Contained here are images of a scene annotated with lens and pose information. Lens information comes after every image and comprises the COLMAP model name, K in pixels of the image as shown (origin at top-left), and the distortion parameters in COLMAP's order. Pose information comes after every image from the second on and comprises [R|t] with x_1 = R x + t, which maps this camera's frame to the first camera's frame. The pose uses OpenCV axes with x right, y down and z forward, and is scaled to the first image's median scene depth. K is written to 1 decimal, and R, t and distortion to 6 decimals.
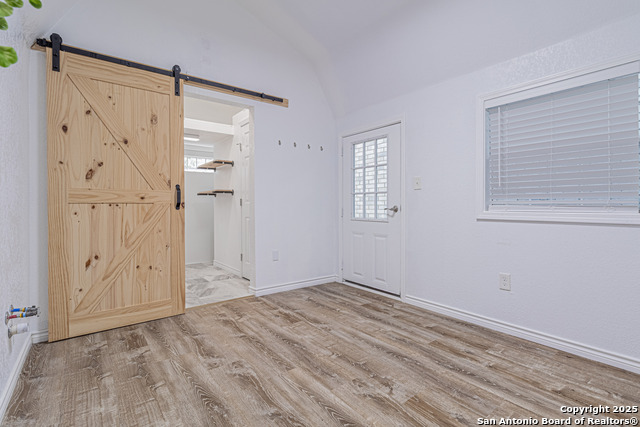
lens RADIAL K [[299.8, 0, 321.3], [0, 299.8, 210.6], [0, 0, 1]] dist [0.009584, -0.000769]
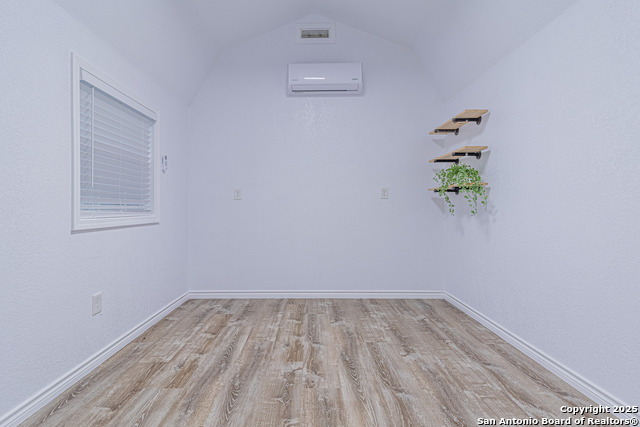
lens RADIAL K [[299.8, 0, 320.2], [0, 299.8, 209.9], [0, 0, 1]] dist [0.009584, -0.000769]
pose [[-0.801426, -0.000930, 0.598093, -0.464972], [0.013493, 0.999716, 0.019636, -0.035399], [-0.597942, 0.023807, -0.801186, 1.616632]]
